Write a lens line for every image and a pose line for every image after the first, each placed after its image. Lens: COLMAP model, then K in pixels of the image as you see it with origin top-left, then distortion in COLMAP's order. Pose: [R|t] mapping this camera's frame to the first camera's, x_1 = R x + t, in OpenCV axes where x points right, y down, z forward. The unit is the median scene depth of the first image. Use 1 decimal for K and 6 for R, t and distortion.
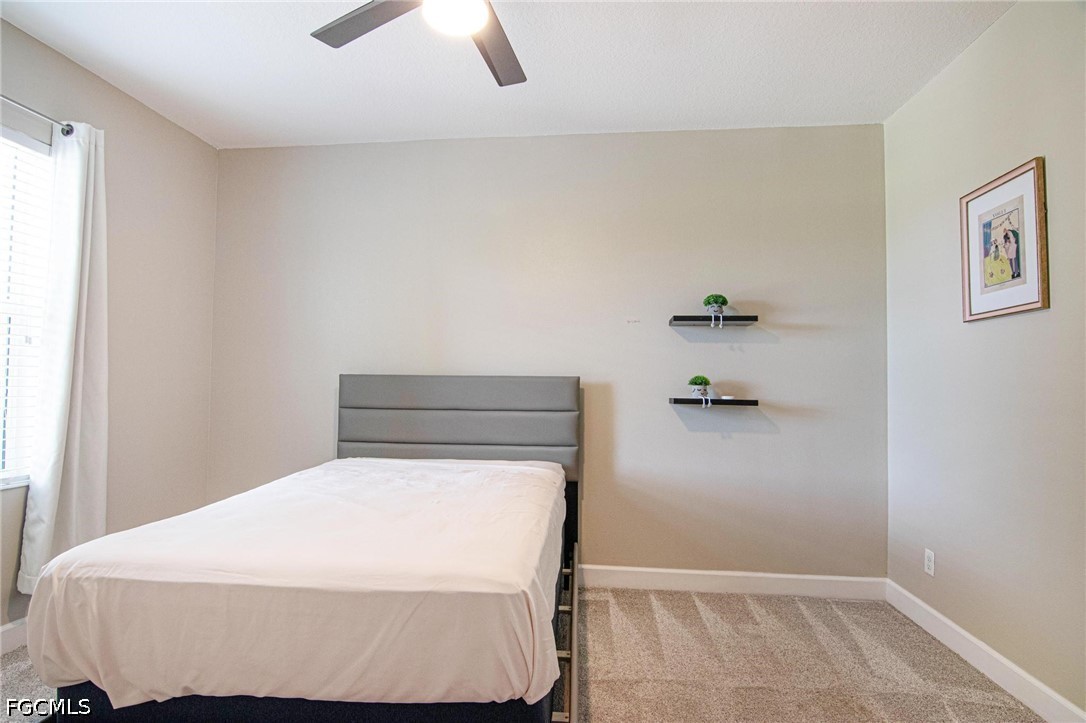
lens RADIAL K [[553.5, 0, 542.3], [0, 553.5, 359.2], [0, 0, 1]] dist [-0.007299, -0.010751]
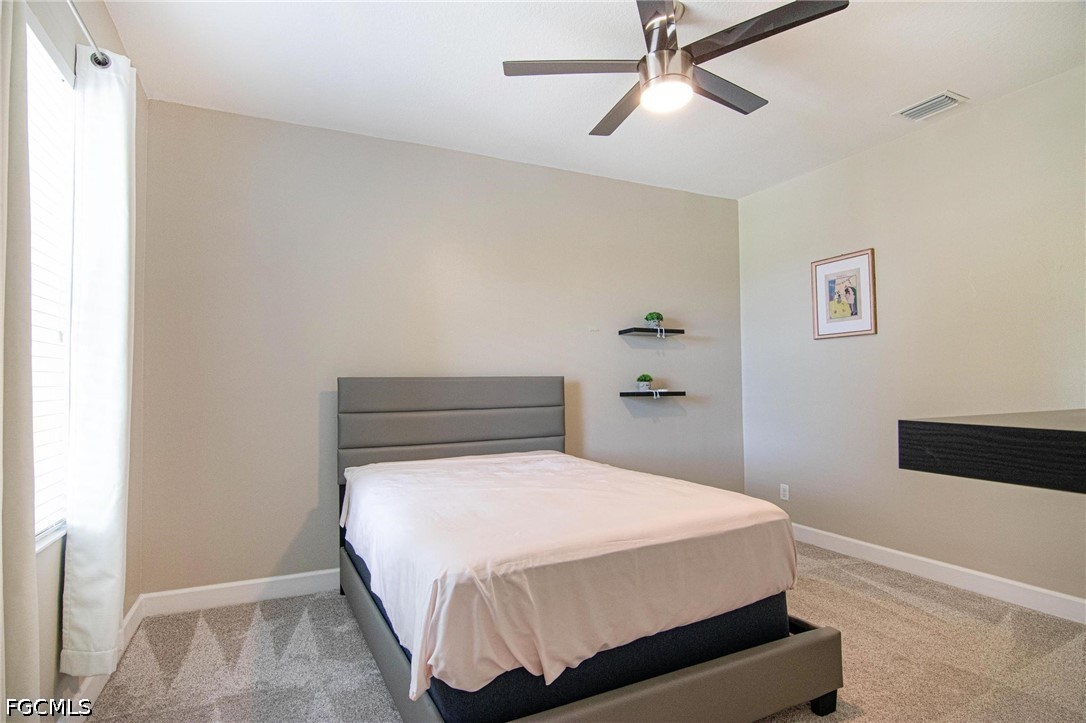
lens RADIAL K [[553.5, 0, 532.7], [0, 553.5, 360.5], [0, 0, 1]] dist [-0.007299, -0.010751]
pose [[0.852590, 0.001130, 0.522580, -0.795757], [-0.002637, 0.999994, 0.002139, -0.006317], [-0.522574, -0.003201, 0.852588, 0.041396]]
